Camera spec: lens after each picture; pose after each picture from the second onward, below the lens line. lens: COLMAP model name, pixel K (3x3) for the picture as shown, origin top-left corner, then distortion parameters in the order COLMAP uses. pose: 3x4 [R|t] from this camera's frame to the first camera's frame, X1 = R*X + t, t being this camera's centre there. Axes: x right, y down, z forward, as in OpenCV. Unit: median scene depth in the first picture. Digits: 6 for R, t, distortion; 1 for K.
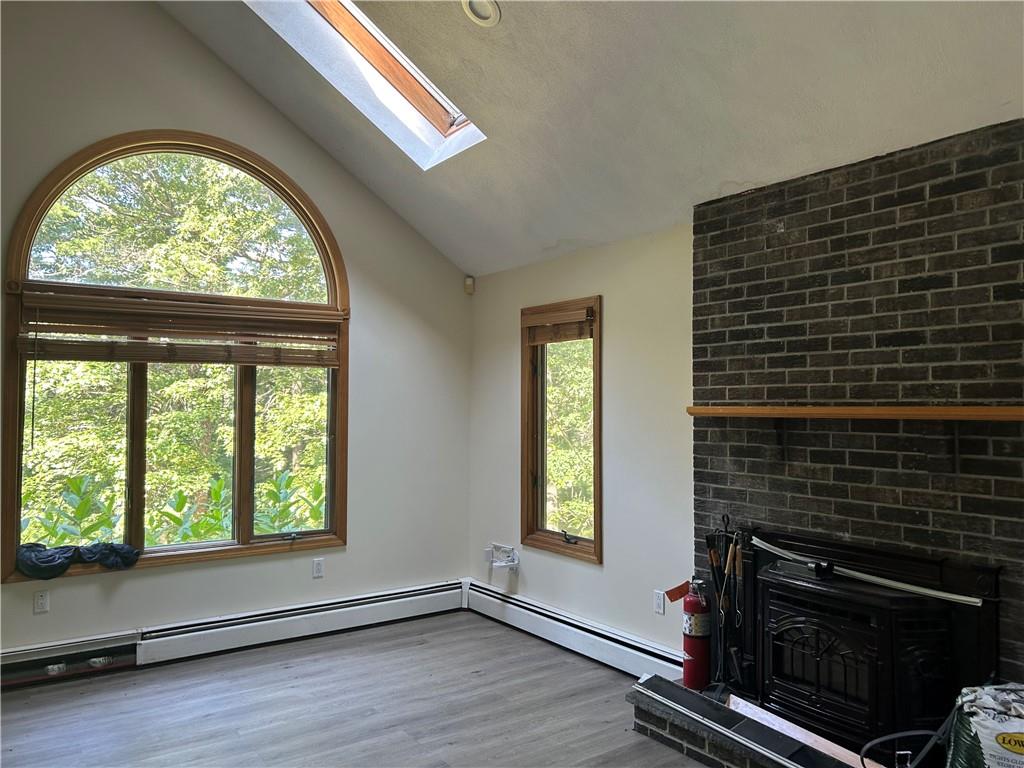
lens RADIAL K [[769.7, 0, 516.0], [0, 769.7, 388.2], [0, 0, 1]] dist [0.035375, -0.031420]
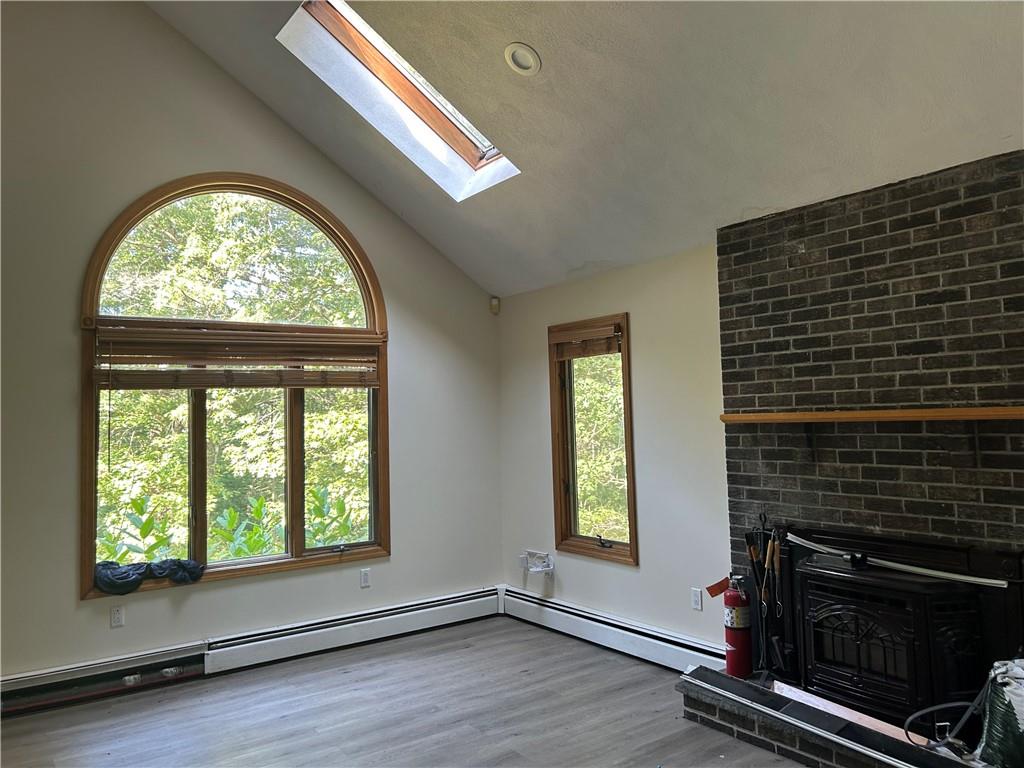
lens RADIAL K [[769.7, 0, 507.0], [0, 769.7, 378.0], [0, 0, 1]] dist [0.035375, -0.031420]
pose [[0.999536, -0.030458, 0.000923, -0.074049], [0.030472, 0.999120, -0.028834, -0.005246], [-0.000044, 0.028849, 0.999584, -0.080947]]
